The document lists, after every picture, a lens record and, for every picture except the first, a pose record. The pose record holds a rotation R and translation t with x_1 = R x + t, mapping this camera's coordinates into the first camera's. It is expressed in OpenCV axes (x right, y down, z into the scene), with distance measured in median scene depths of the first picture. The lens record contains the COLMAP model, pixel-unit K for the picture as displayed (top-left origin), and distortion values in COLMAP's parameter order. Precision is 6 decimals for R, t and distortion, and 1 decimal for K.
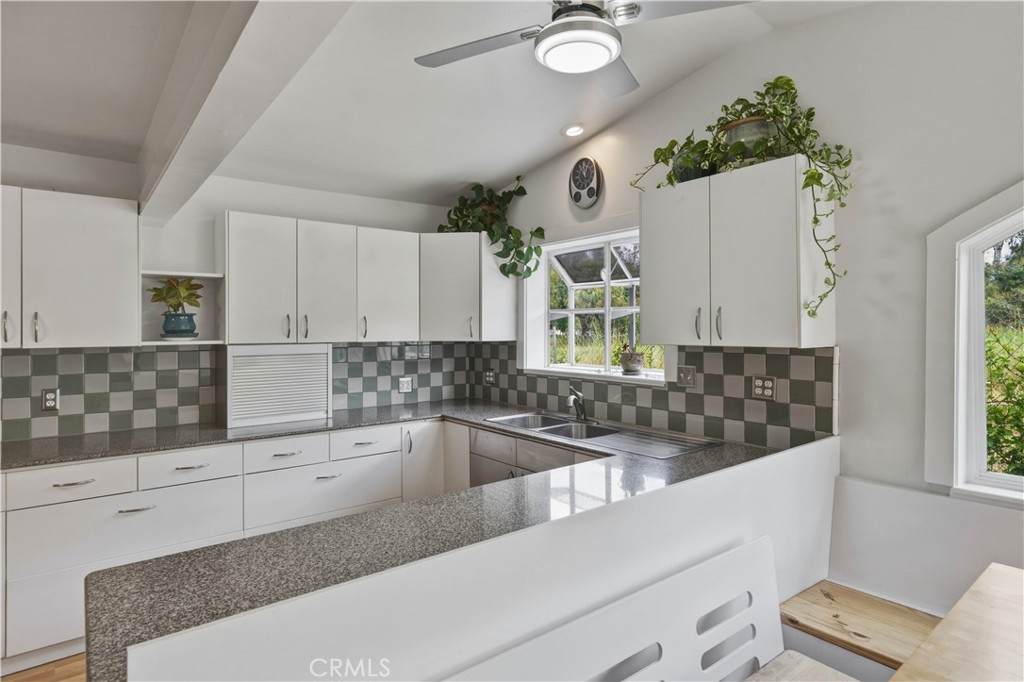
lens RADIAL K [[550.7, 0, 512.0], [0, 550.7, 341.0], [0, 0, 1]] dist [-0.002129, -0.000553]
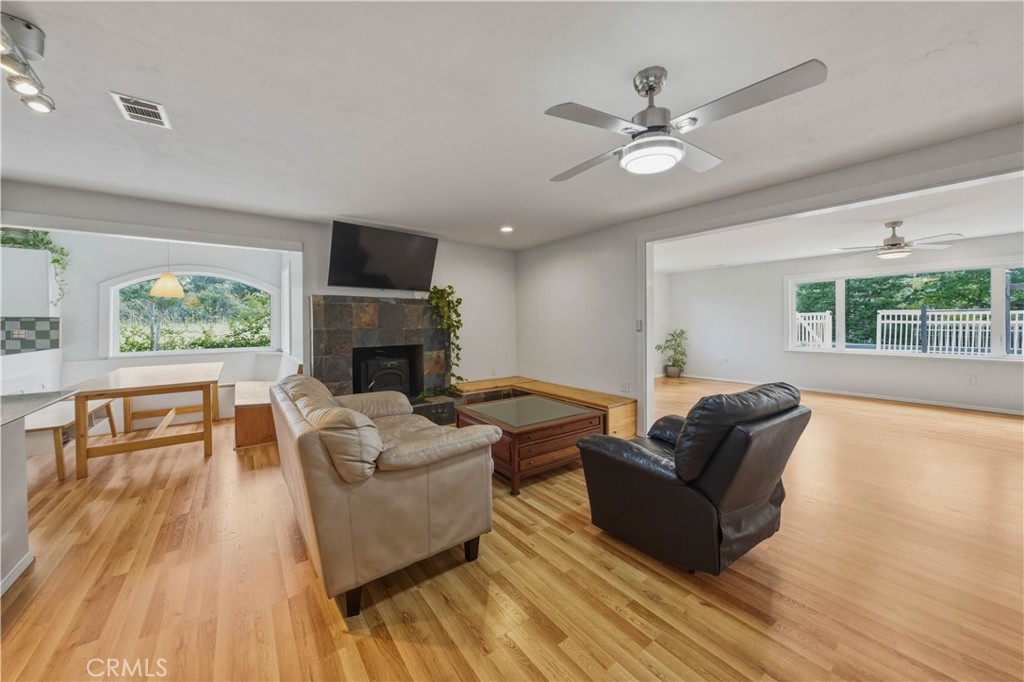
lens RADIAL K [[367.1, 0, 500.8], [0, 367.1, 327.5], [0, 0, 1]] dist [0.000870, 0.000179]
pose [[0.048244, 0.001010, 0.998835, -0.925331], [0.018958, 0.999818, -0.001927, 0.084498], [-0.998656, 0.019029, 0.048216, -1.050756]]
